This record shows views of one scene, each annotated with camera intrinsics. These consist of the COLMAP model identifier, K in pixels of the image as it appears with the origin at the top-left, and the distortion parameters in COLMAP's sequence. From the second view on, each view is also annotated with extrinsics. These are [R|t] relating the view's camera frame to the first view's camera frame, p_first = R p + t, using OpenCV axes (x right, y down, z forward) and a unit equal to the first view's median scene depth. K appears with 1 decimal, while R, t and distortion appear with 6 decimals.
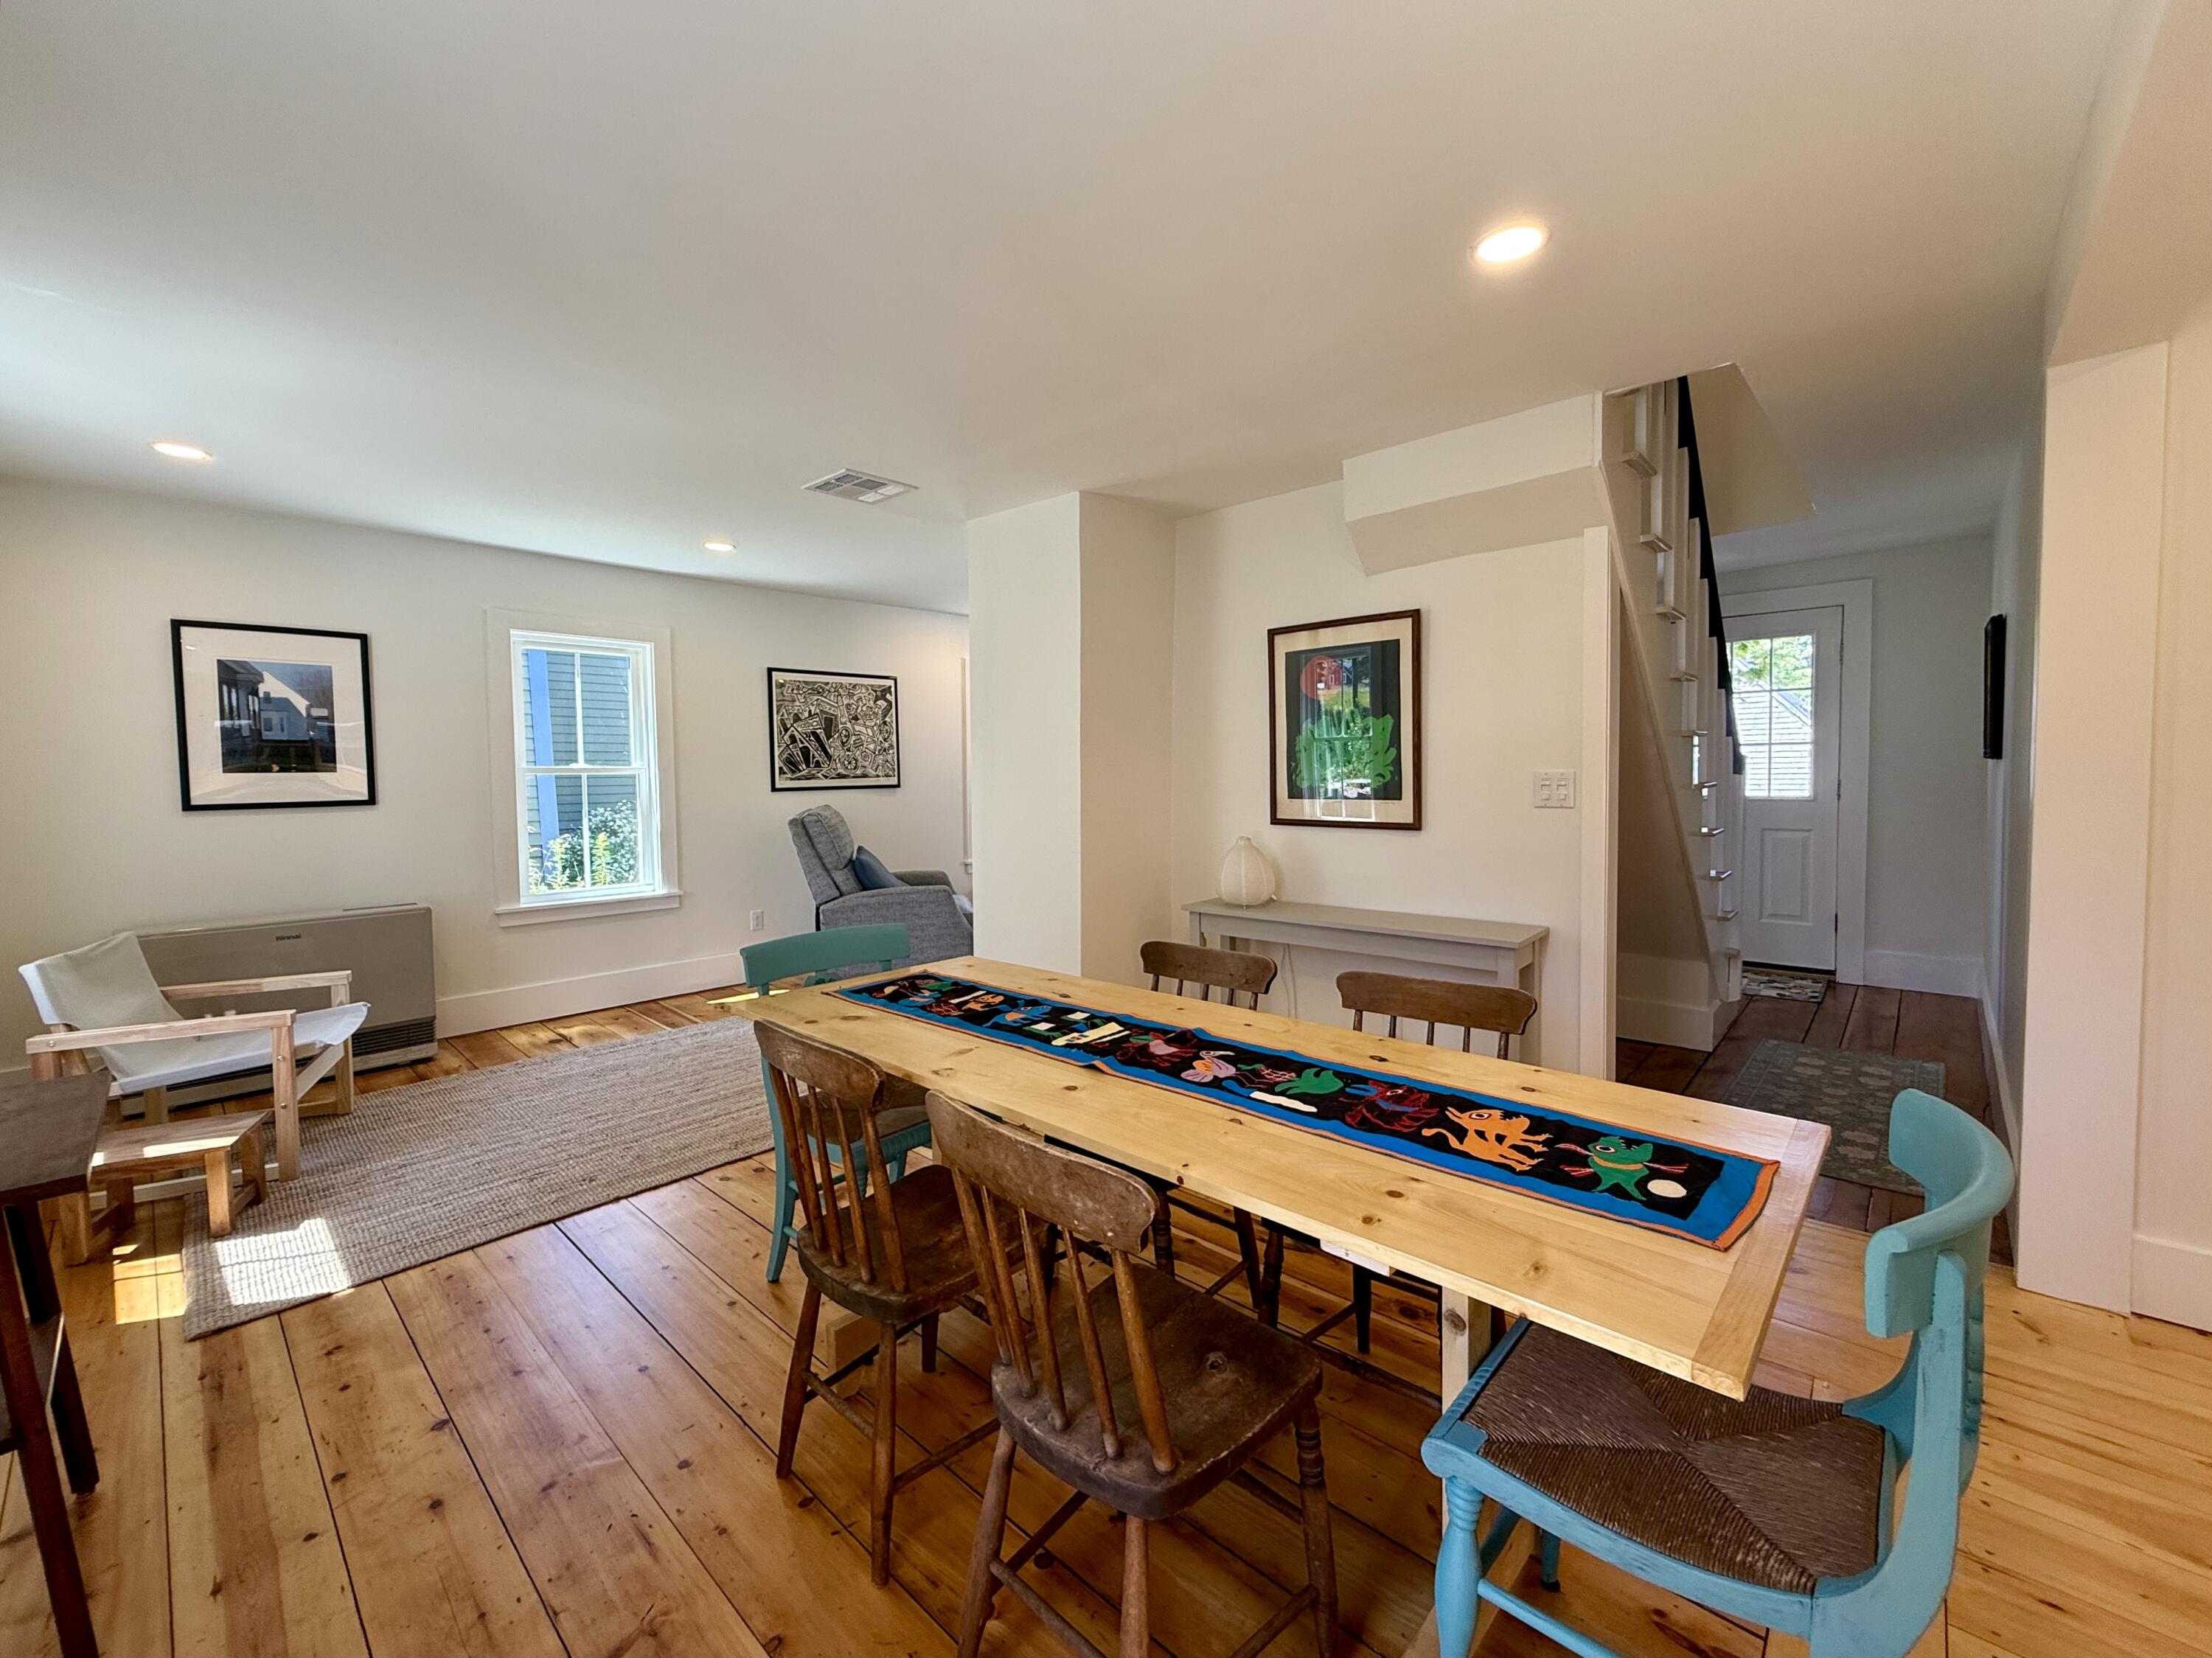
lens RADIAL K [[911.0, 0, 1083.8], [0, 911.0, 808.8], [0, 0, 1]] dist [0.001155, -0.000573]
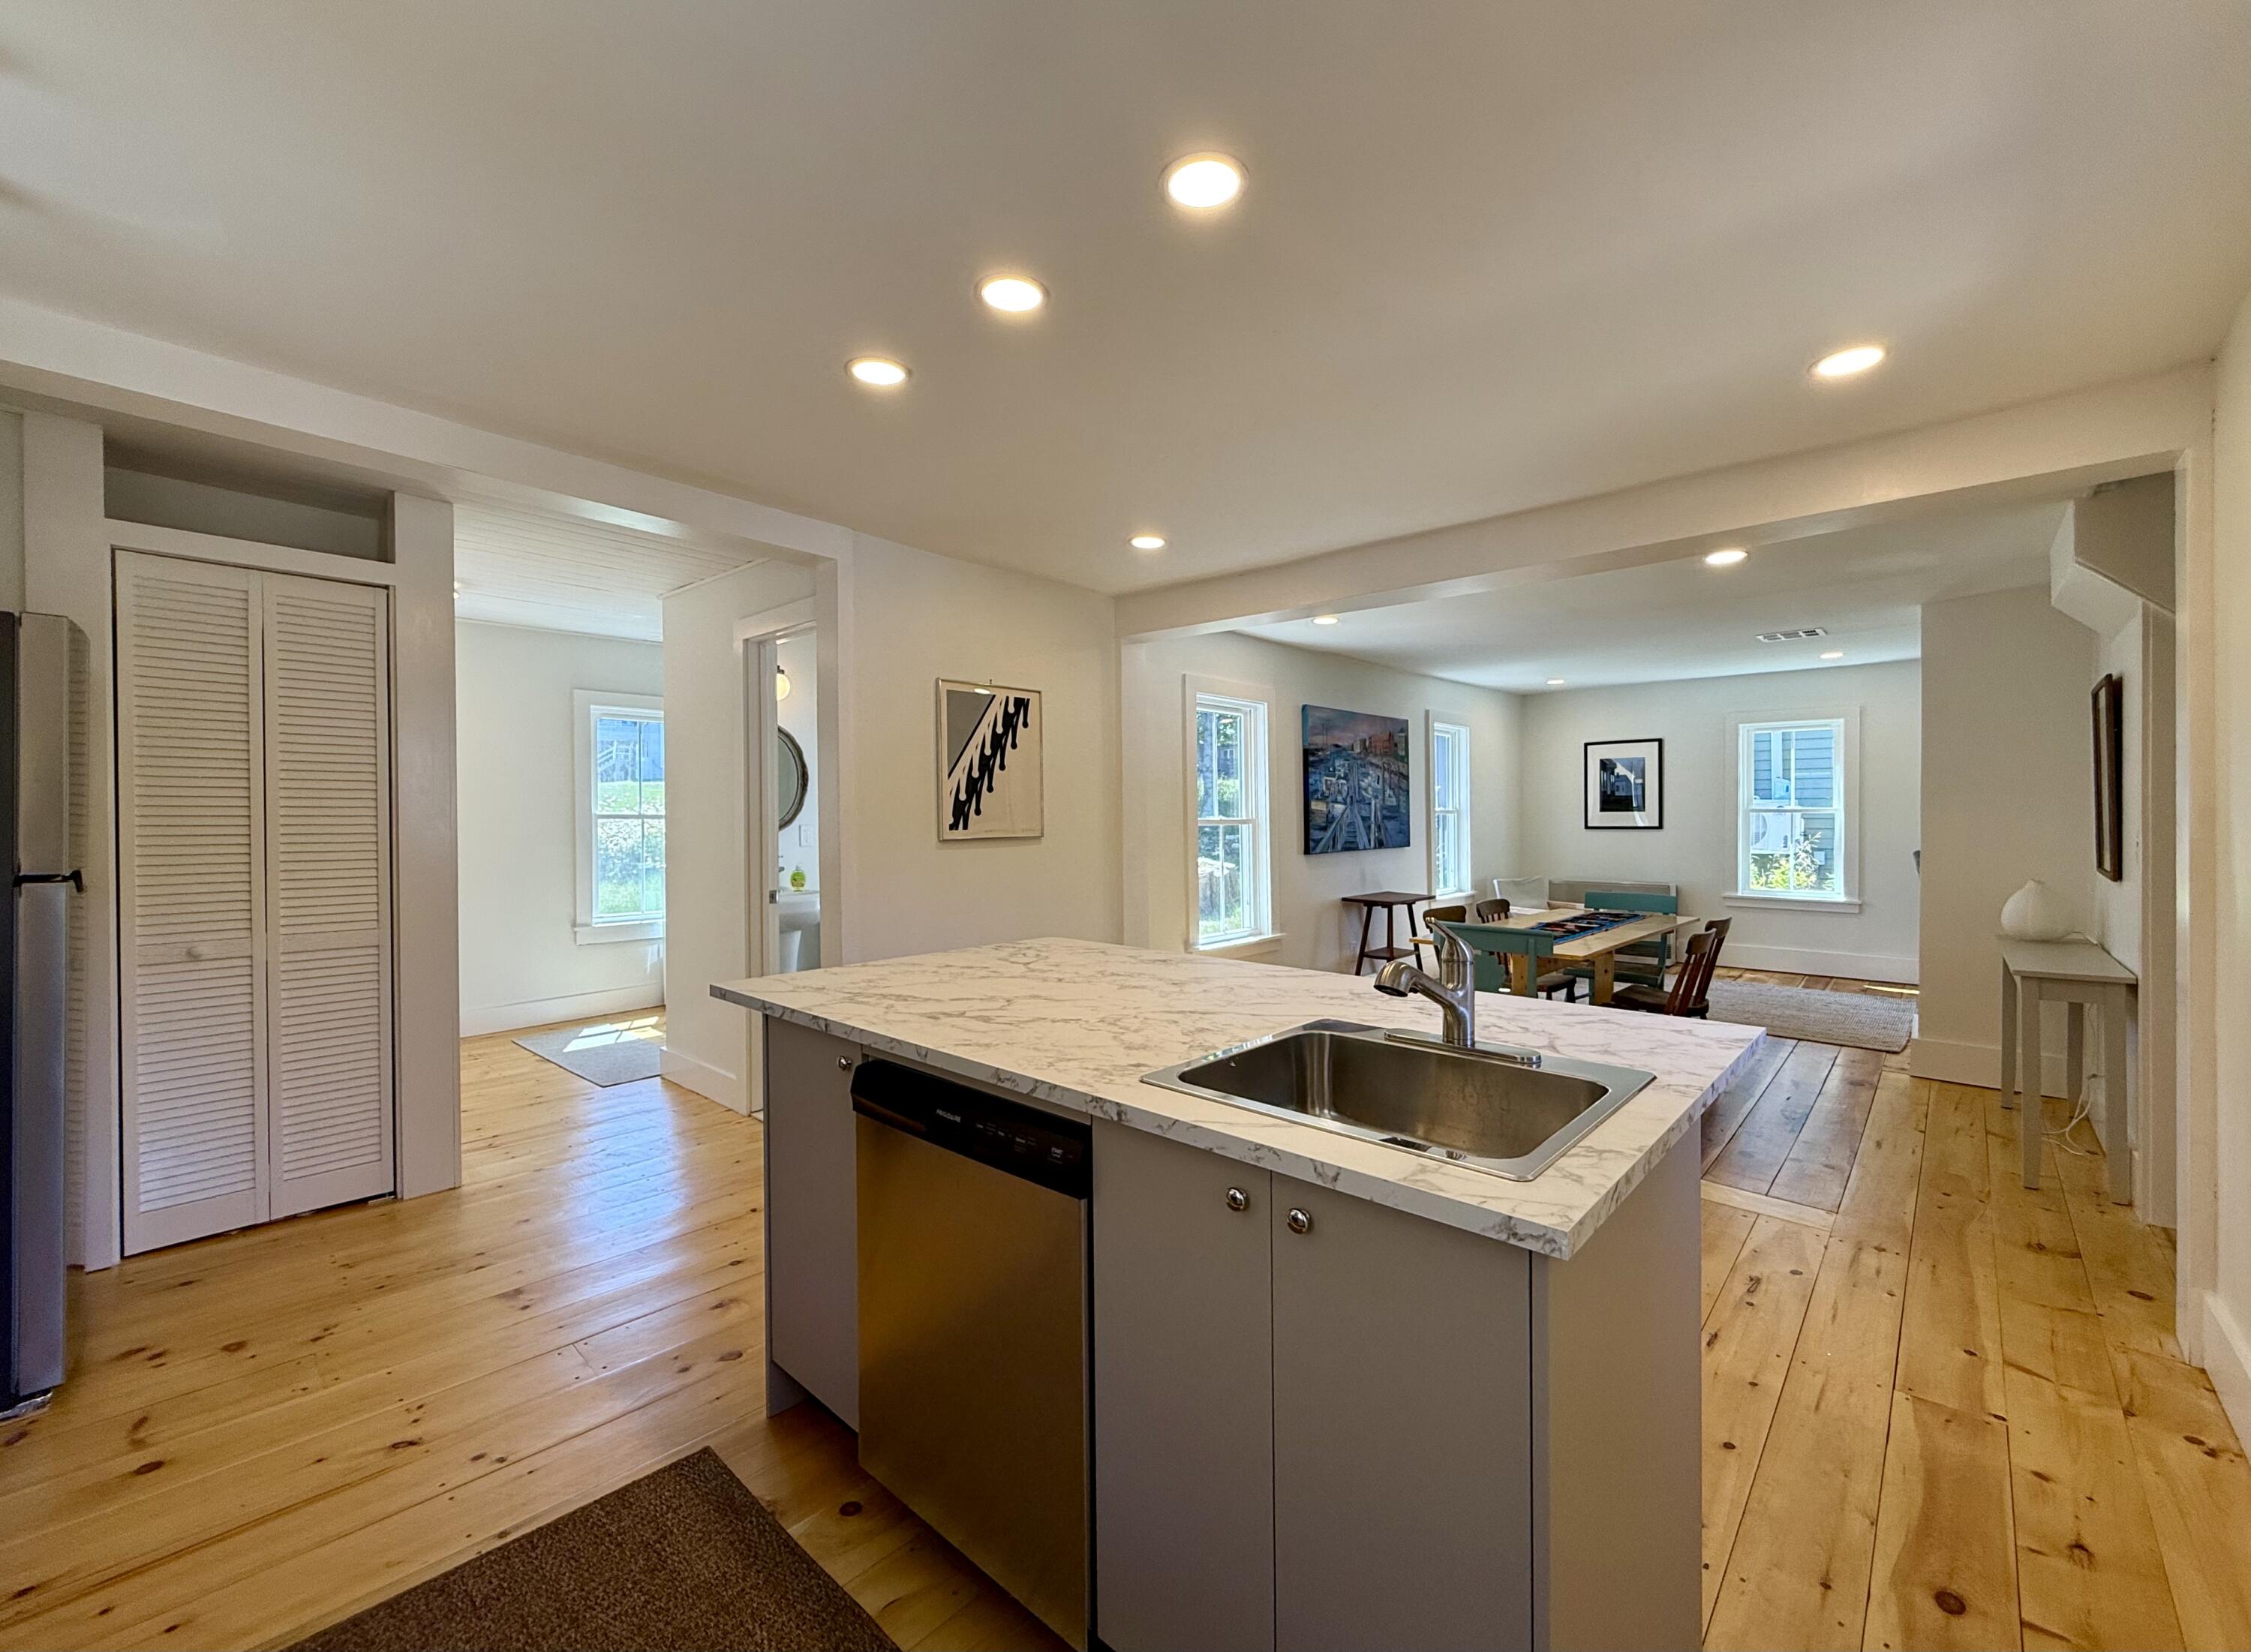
lens RADIAL K [[927.1, 0, 1133.2], [0, 927.1, 828.0], [0, 0, 1]] dist [0.001155, -0.000573]
pose [[0.018968, 0.028718, -0.999408, 1.141659], [-0.036767, 0.998931, 0.028007, -0.021413], [0.999144, 0.036214, 0.020004, -0.122765]]
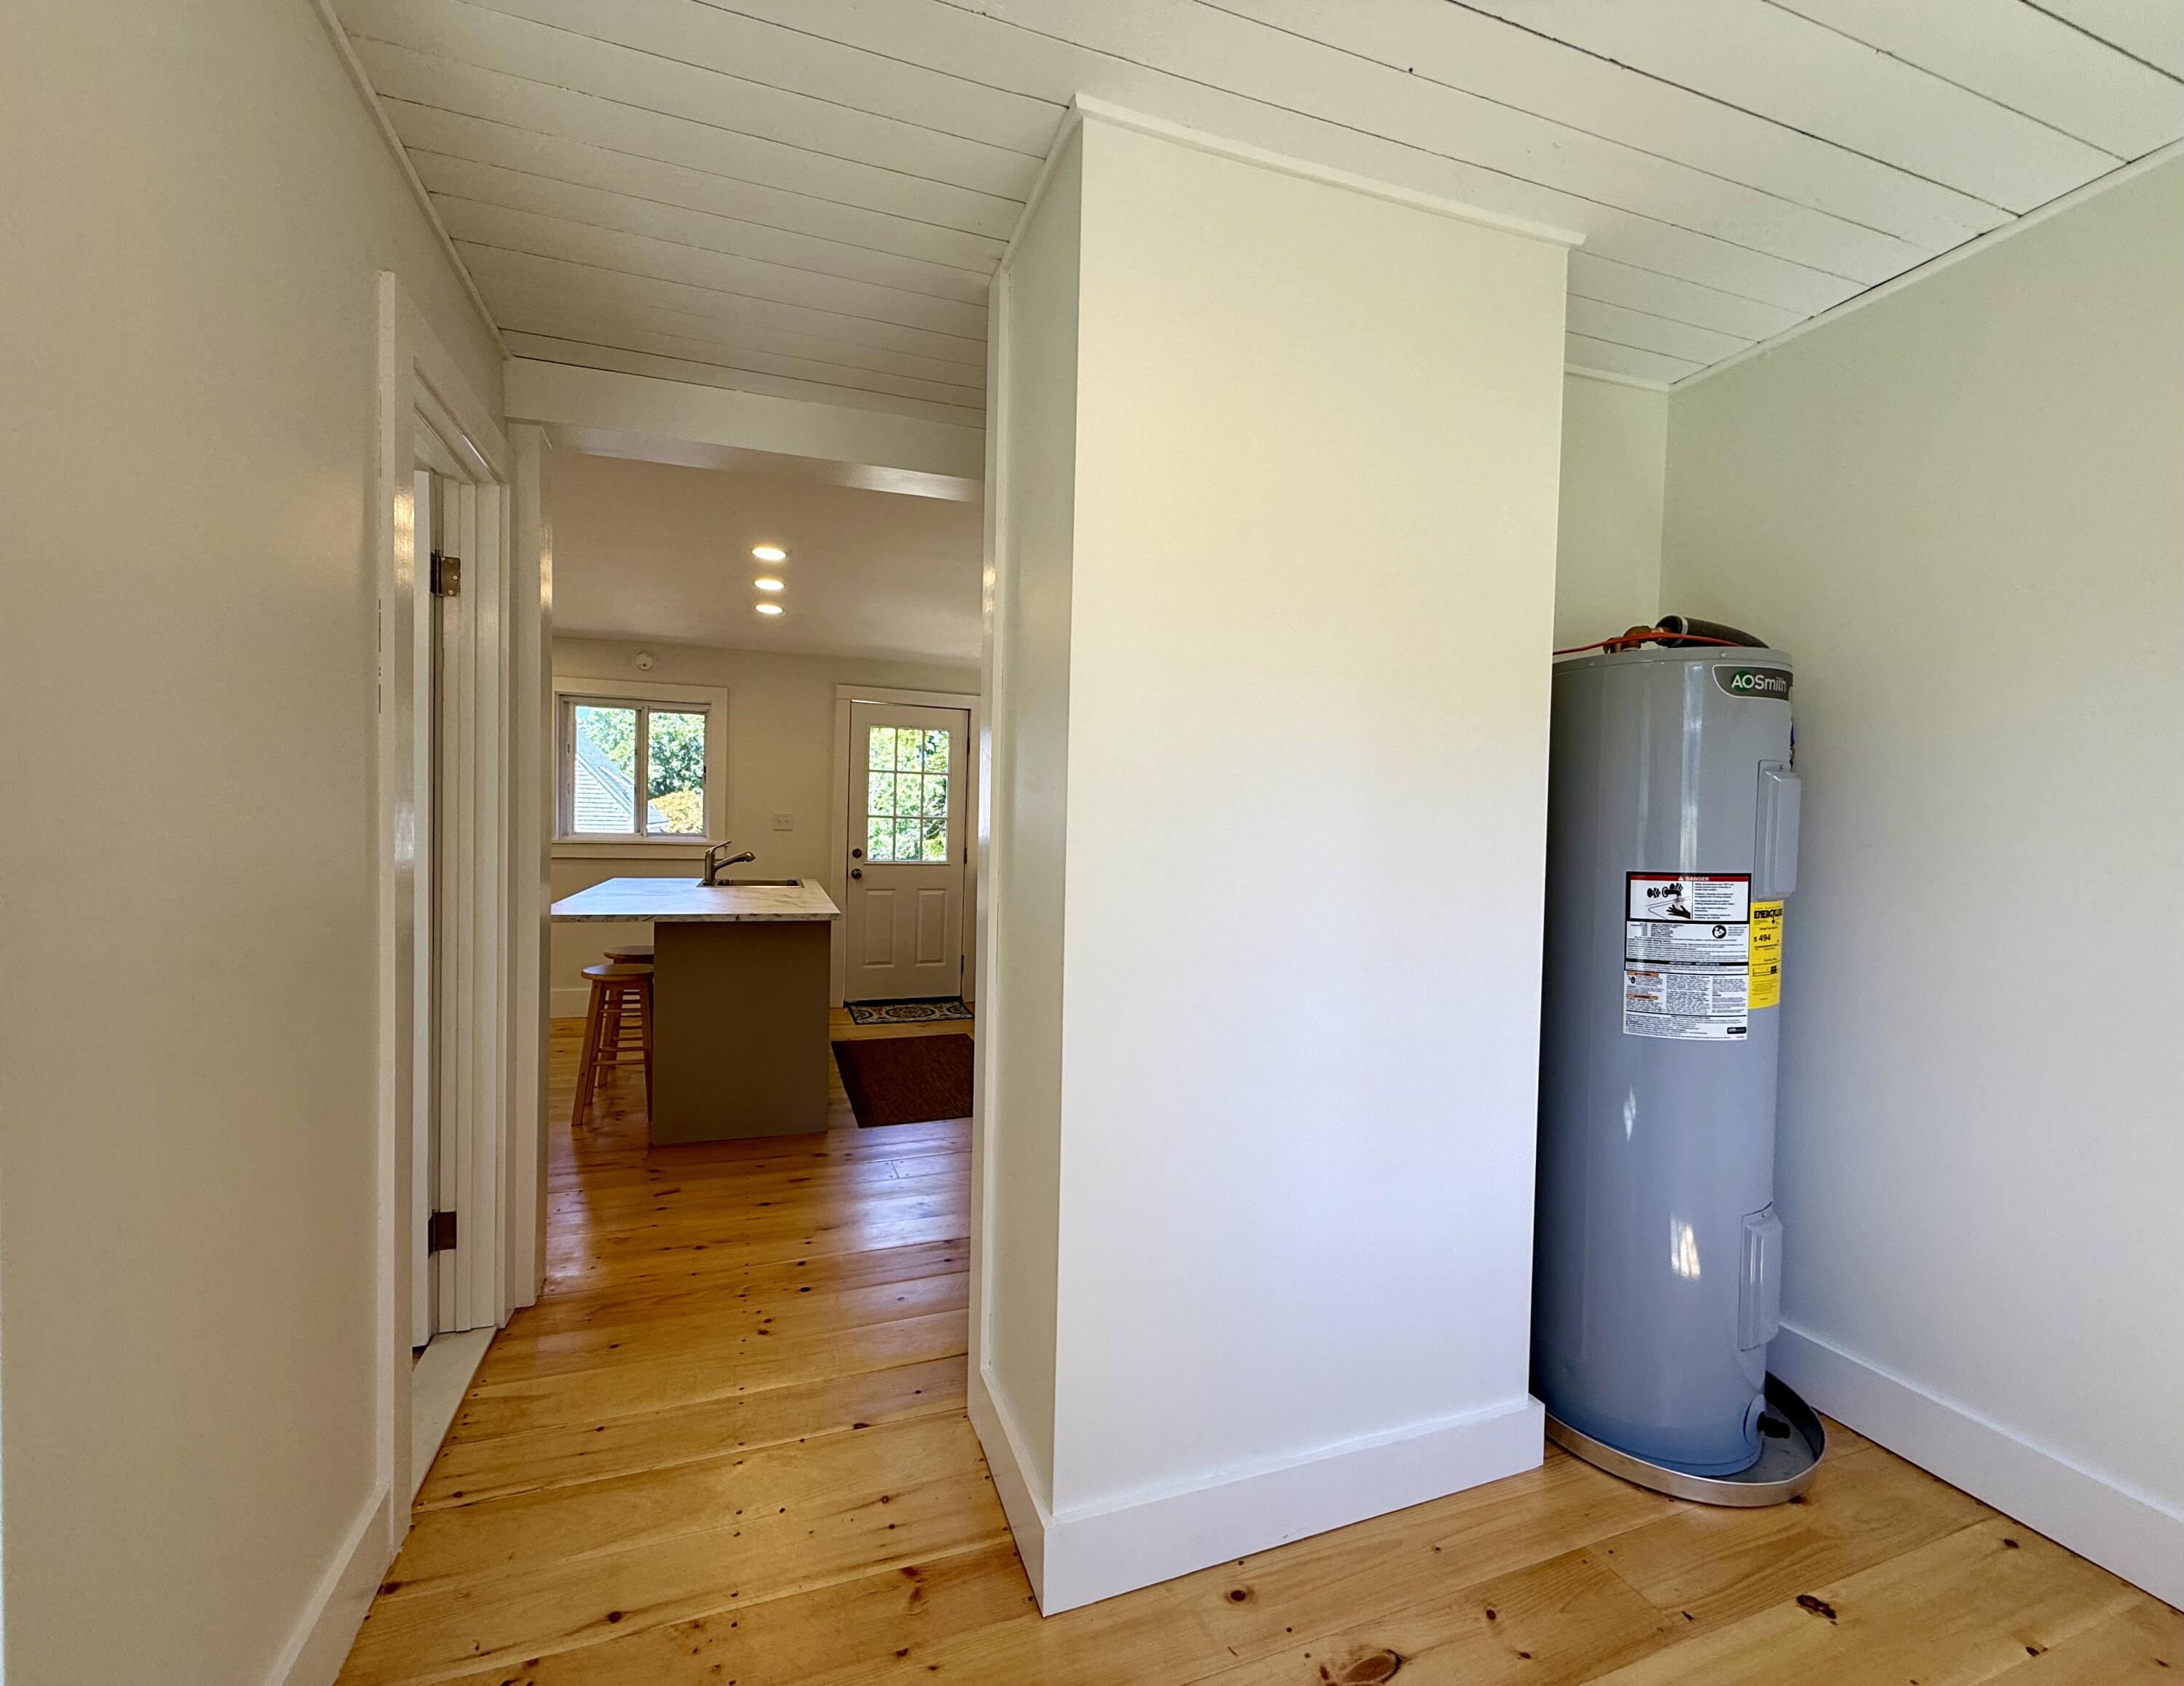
lens RADIAL K [[932.8, 0, 1080.7], [0, 932.8, 839.0], [0, 0, 1]] dist [-0.000395, -0.000219]
pose [[0.452463, 0.011183, 0.891713, -0.211044], [0.003241, 0.999894, -0.014184, 0.037829], [-0.891777, 0.009308, 0.452379, -1.045495]]
